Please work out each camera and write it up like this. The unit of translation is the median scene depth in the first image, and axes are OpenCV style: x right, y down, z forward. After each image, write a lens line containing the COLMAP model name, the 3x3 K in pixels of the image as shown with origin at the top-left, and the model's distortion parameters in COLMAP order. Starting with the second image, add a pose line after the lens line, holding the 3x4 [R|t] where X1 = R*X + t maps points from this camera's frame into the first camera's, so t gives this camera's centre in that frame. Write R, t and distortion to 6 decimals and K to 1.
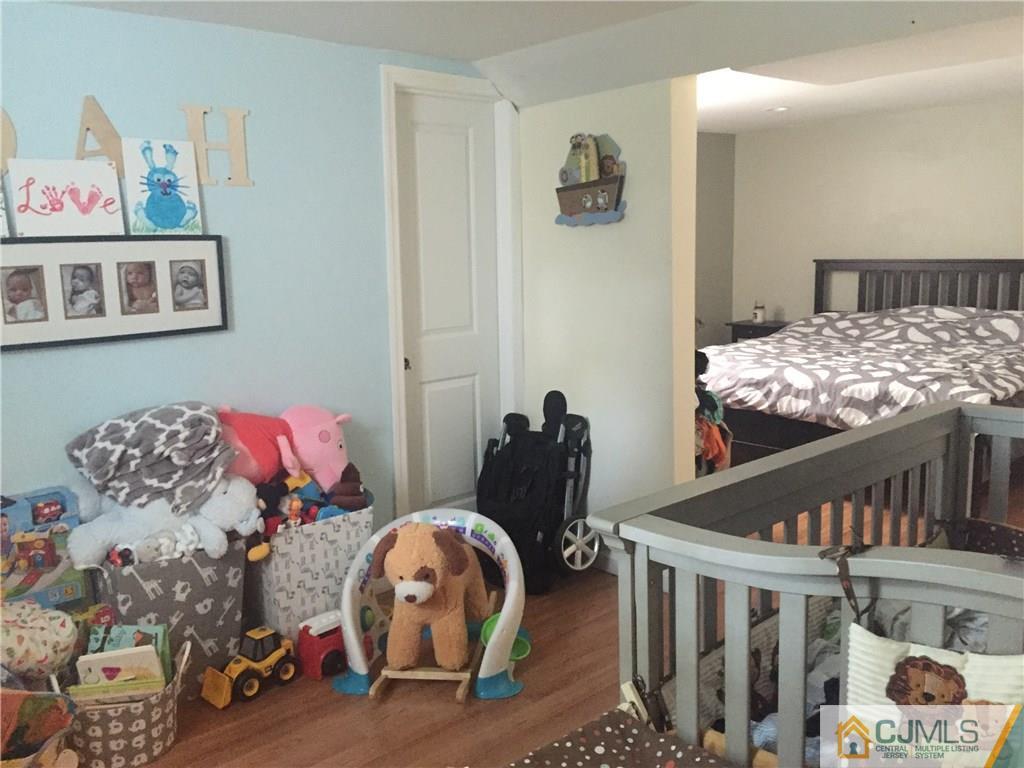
lens RADIAL K [[873.4, 0, 512.0], [0, 873.4, 384.0], [0, 0, 1]] dist [0.089136, -0.140125]
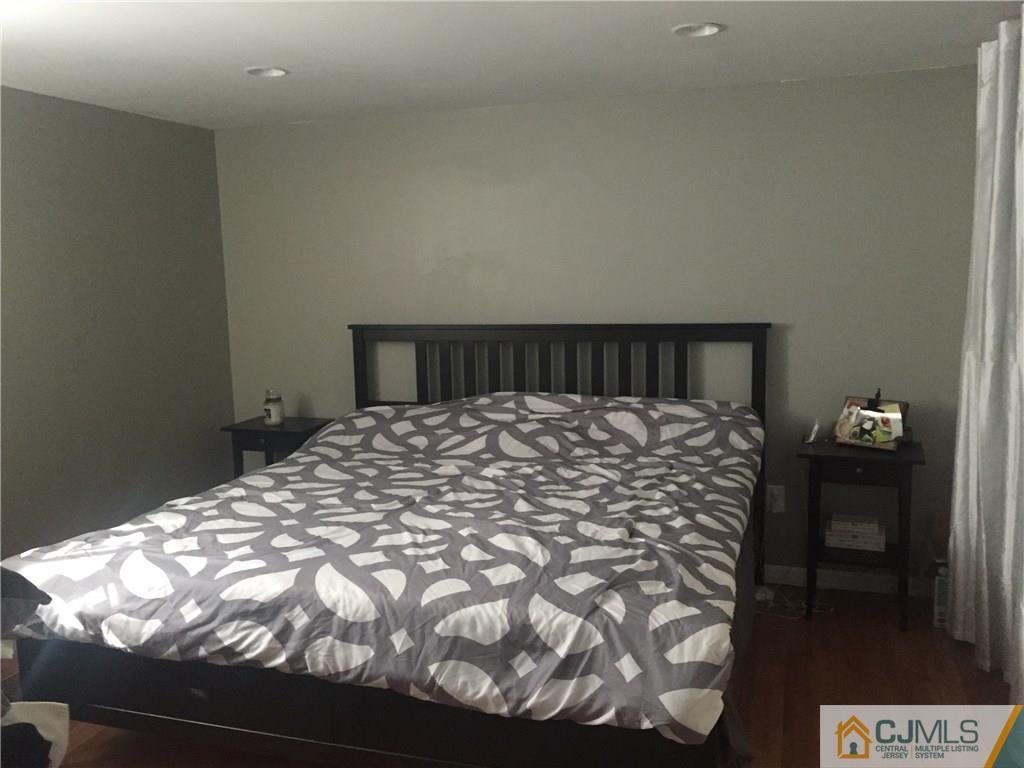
lens RADIAL K [[873.4, 0, 512.0], [0, 873.4, 384.0], [0, 0, 1]] dist [0.089136, -0.140125]
pose [[0.868502, -0.057071, 0.492389, 0.157251], [0.081751, 0.996239, -0.028725, -0.087750], [-0.488898, 0.065201, 0.869901, 0.477702]]
